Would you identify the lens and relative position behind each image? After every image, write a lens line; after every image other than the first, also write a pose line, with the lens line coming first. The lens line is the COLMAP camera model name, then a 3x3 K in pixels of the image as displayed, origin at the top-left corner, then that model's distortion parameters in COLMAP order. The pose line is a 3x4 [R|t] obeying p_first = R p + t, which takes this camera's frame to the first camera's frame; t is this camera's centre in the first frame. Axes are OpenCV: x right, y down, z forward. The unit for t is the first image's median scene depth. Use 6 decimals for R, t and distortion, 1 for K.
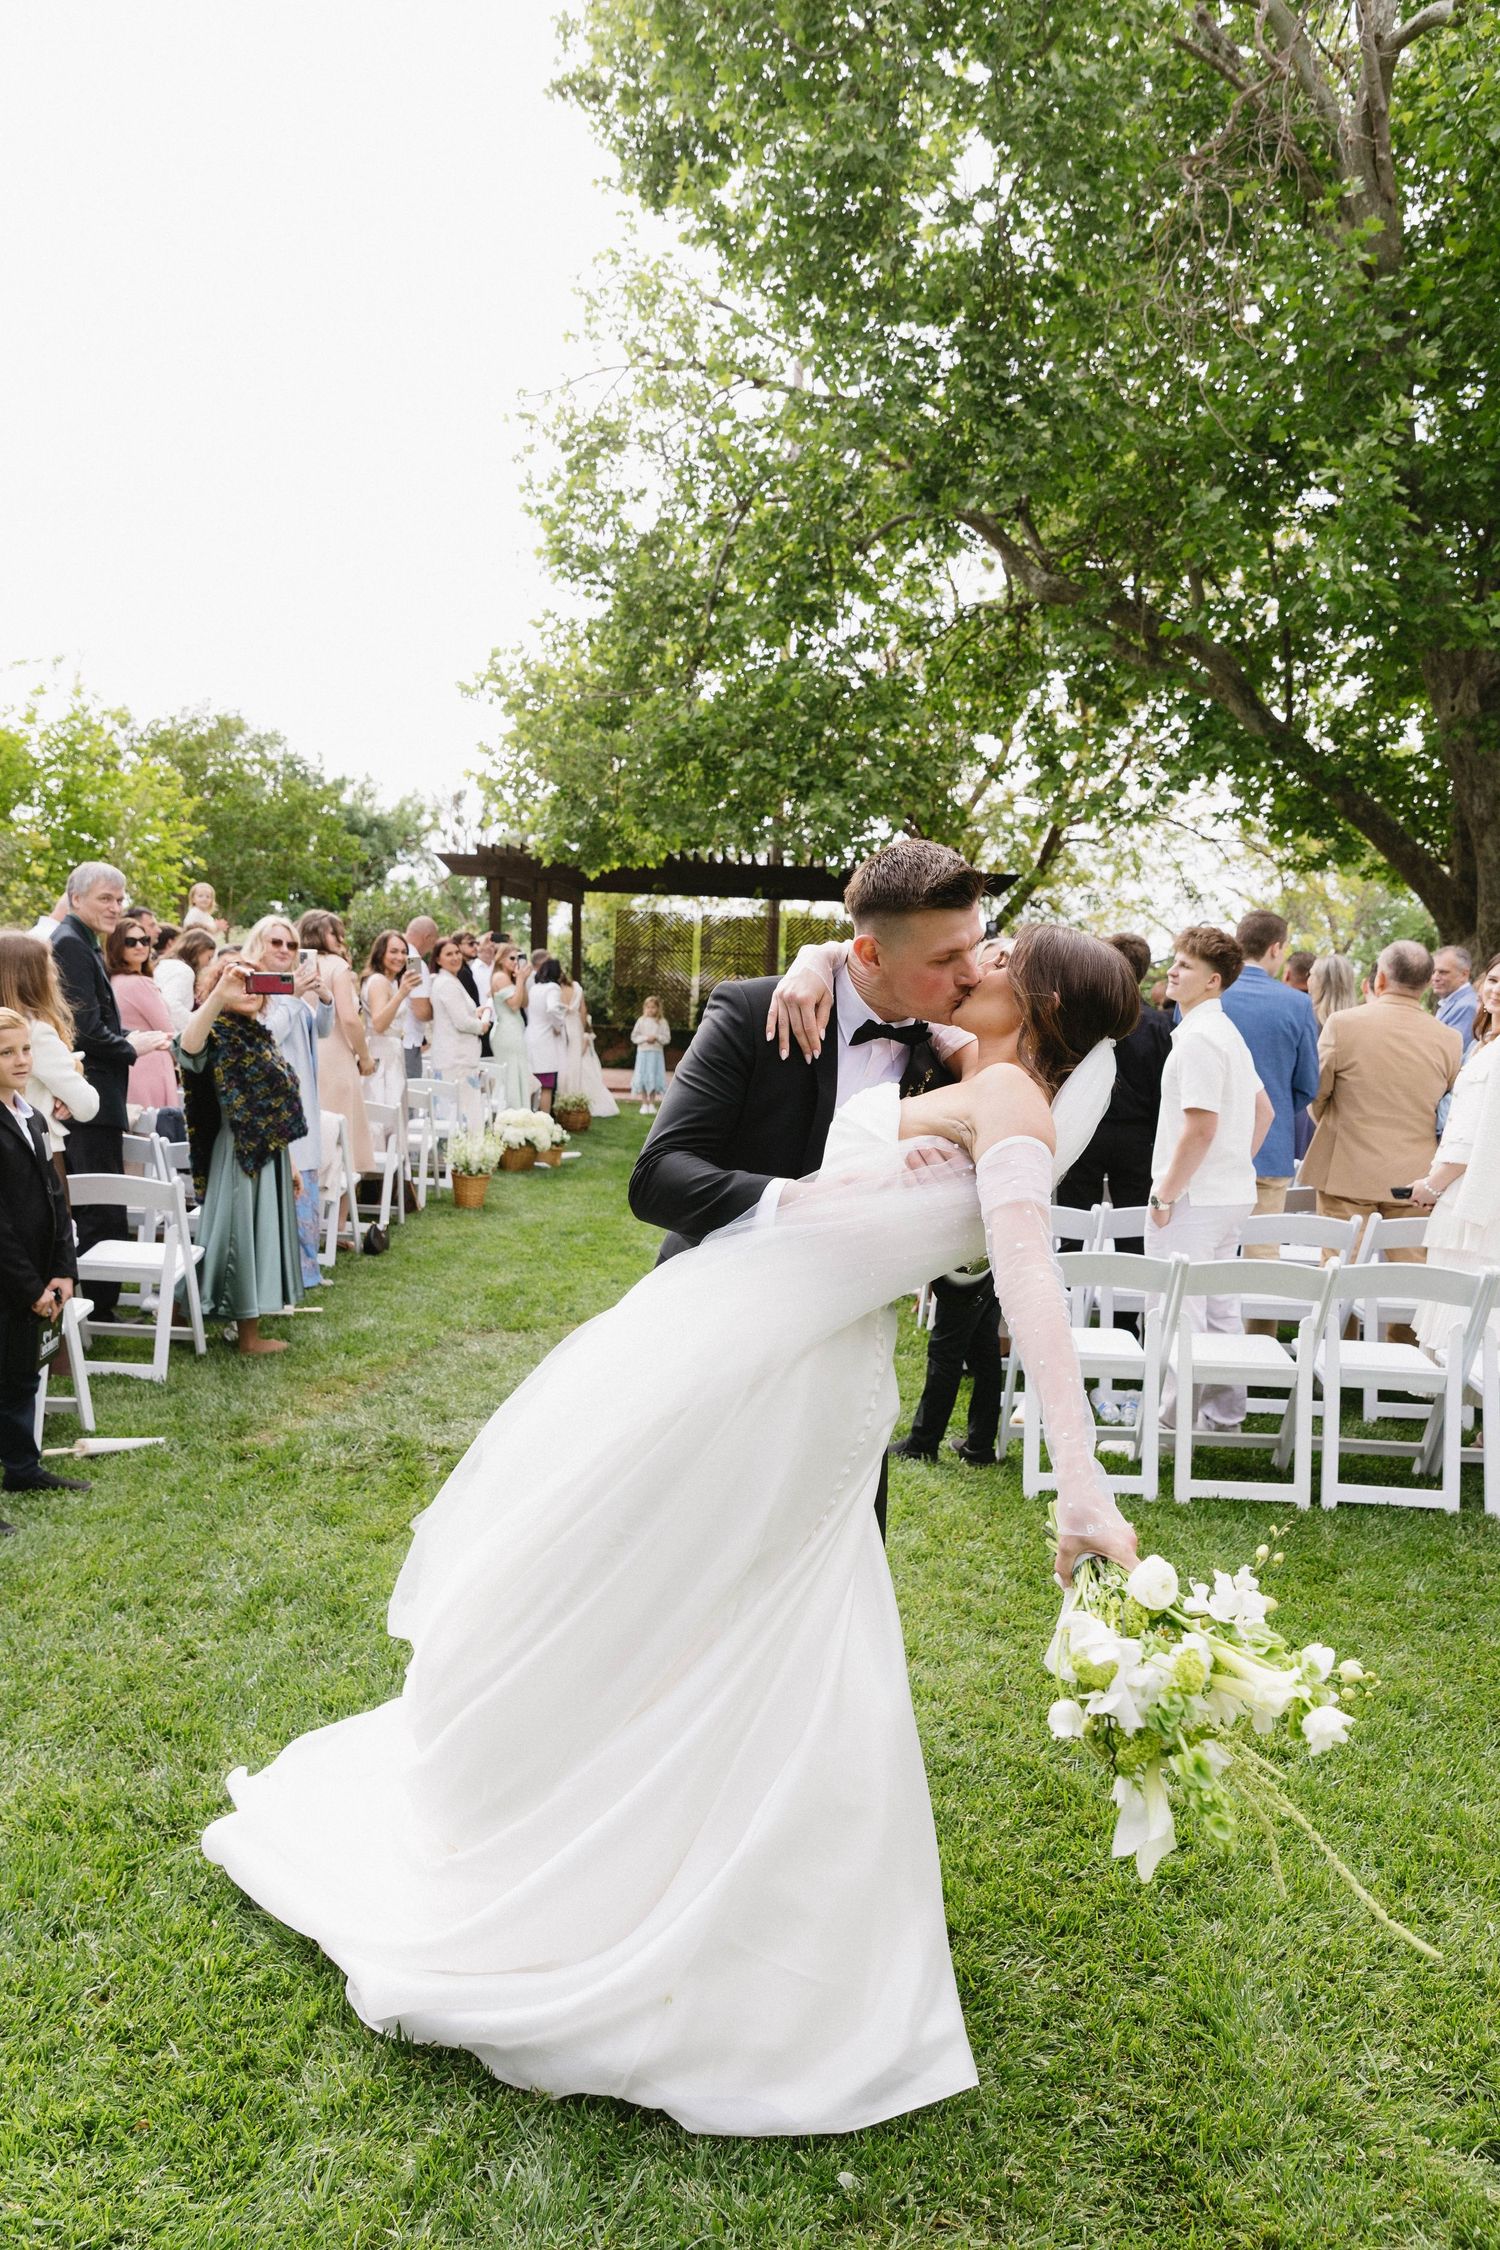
lens RADIAL K [[1528.3, 0, 741.9], [0, 1528.3, 1065.7], [0, 0, 1]] dist [0.011790, 0.001448]
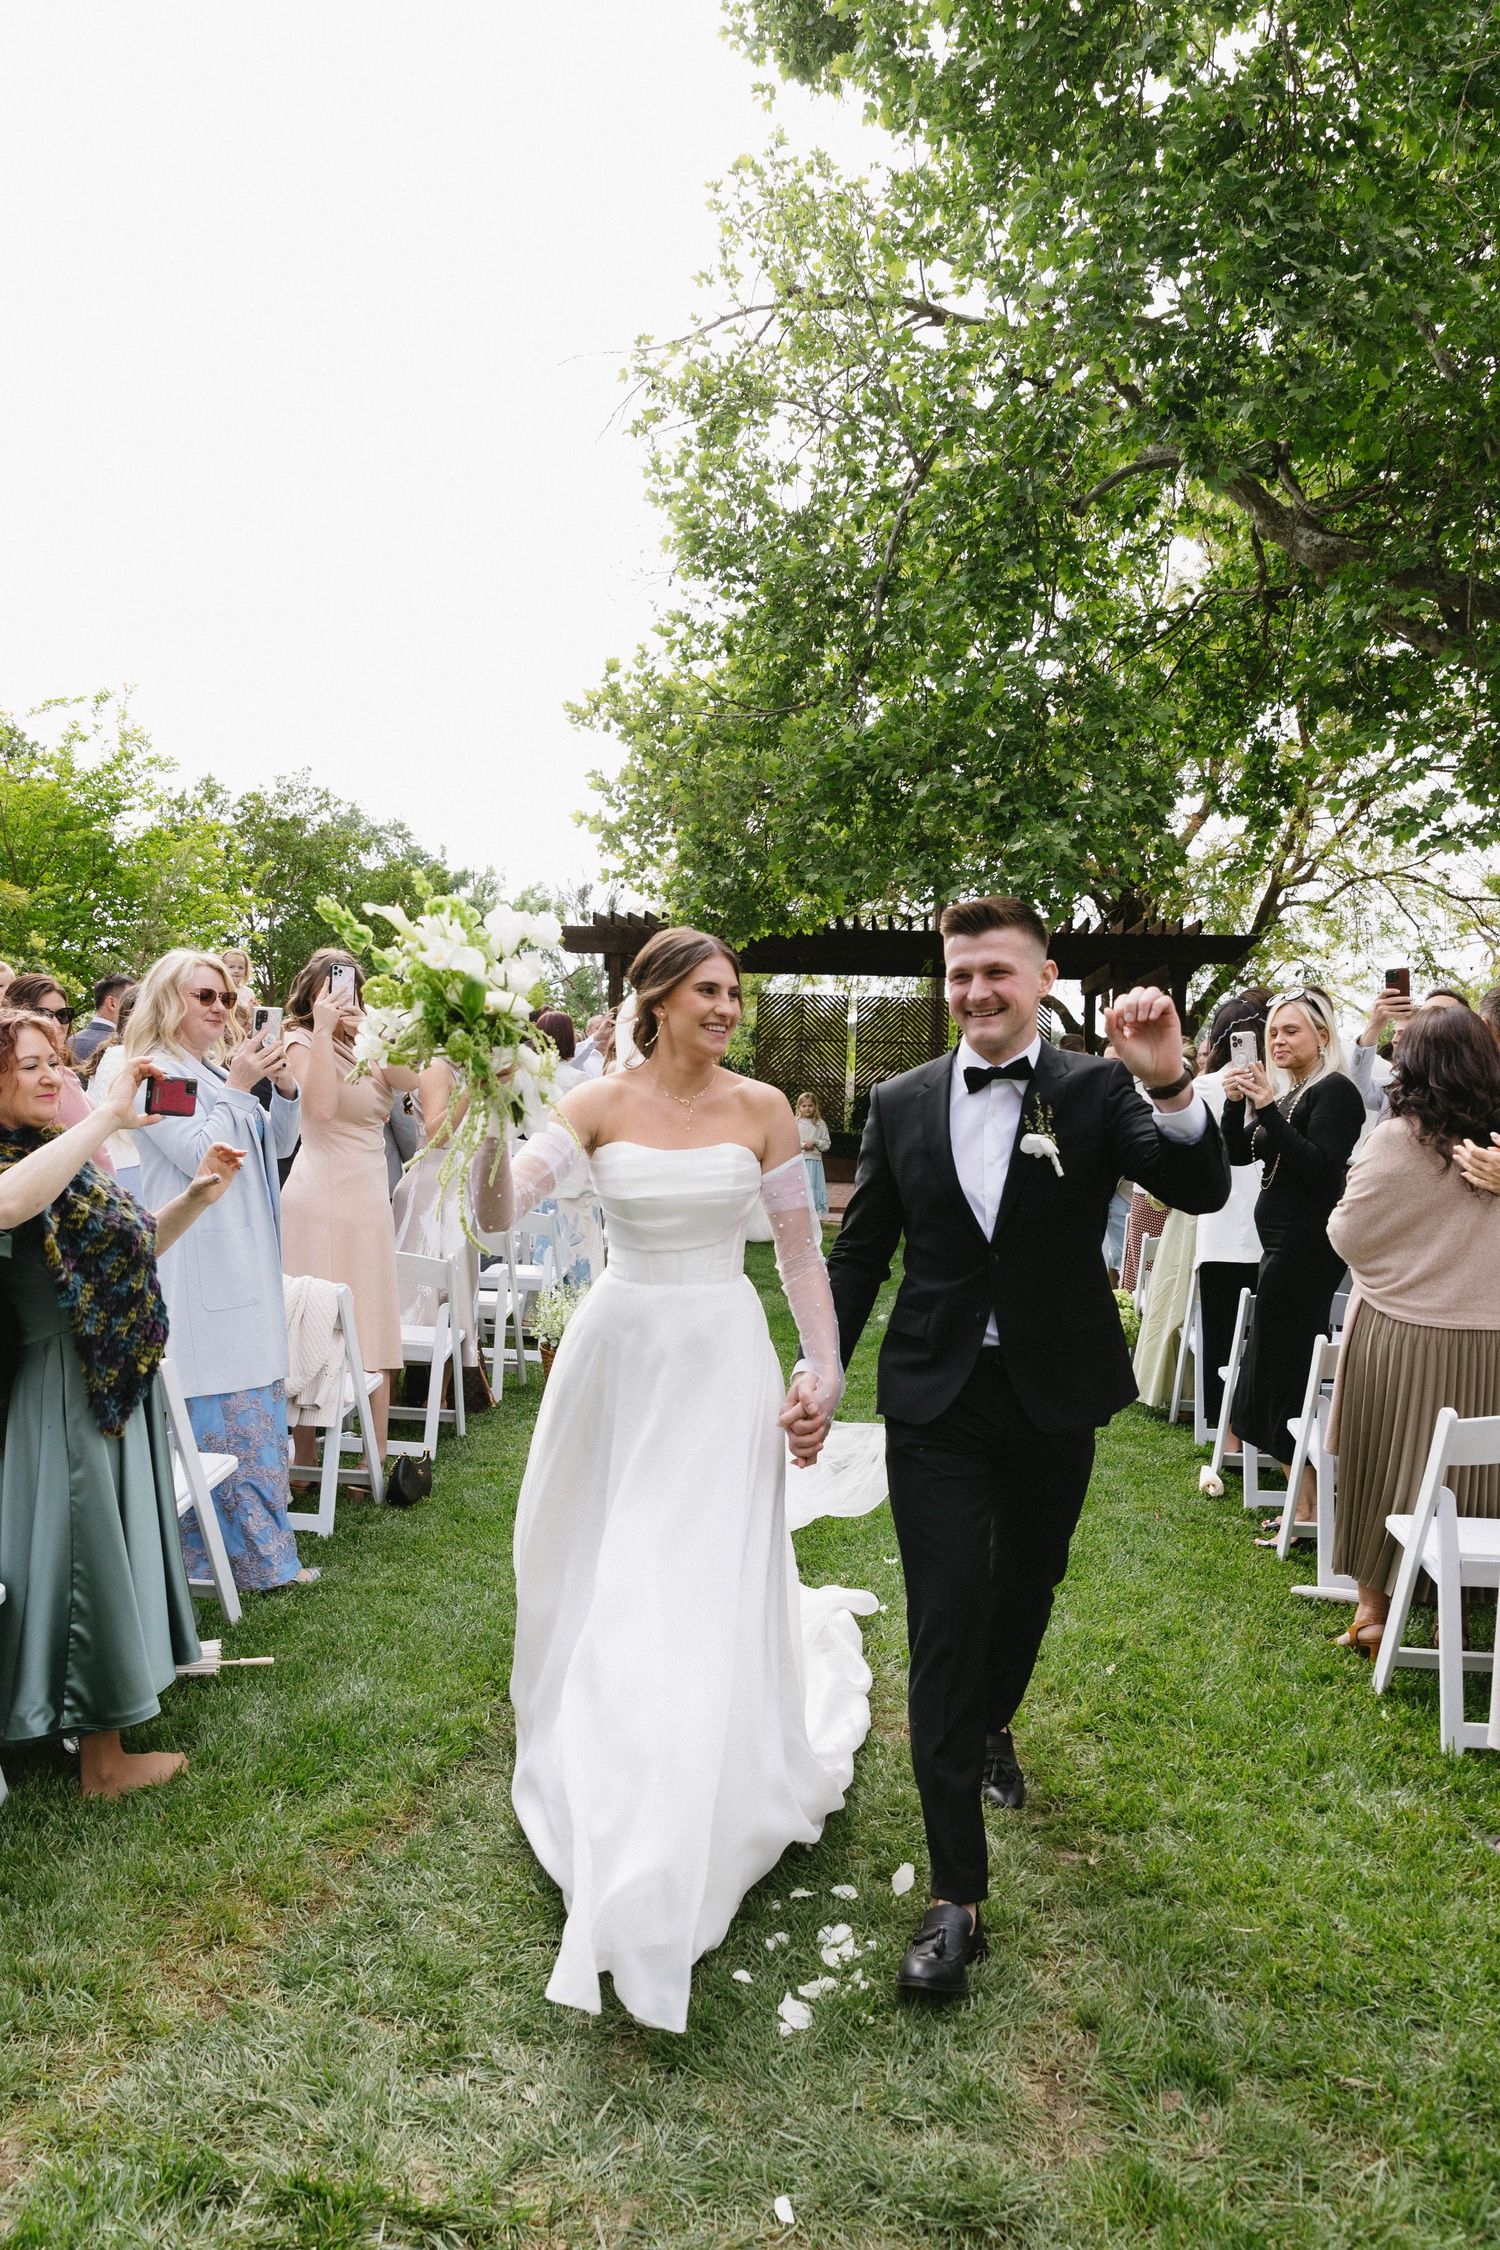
lens RADIAL K [[1528.3, 0, 741.9], [0, 1528.3, 1065.7], [0, 0, 1]] dist [0.011790, 0.001448]
pose [[0.996169, -0.013454, -0.086410, -0.026633], [0.007805, 0.997830, -0.065377, -0.007459], [0.087102, 0.064452, 0.994112, 0.221110]]
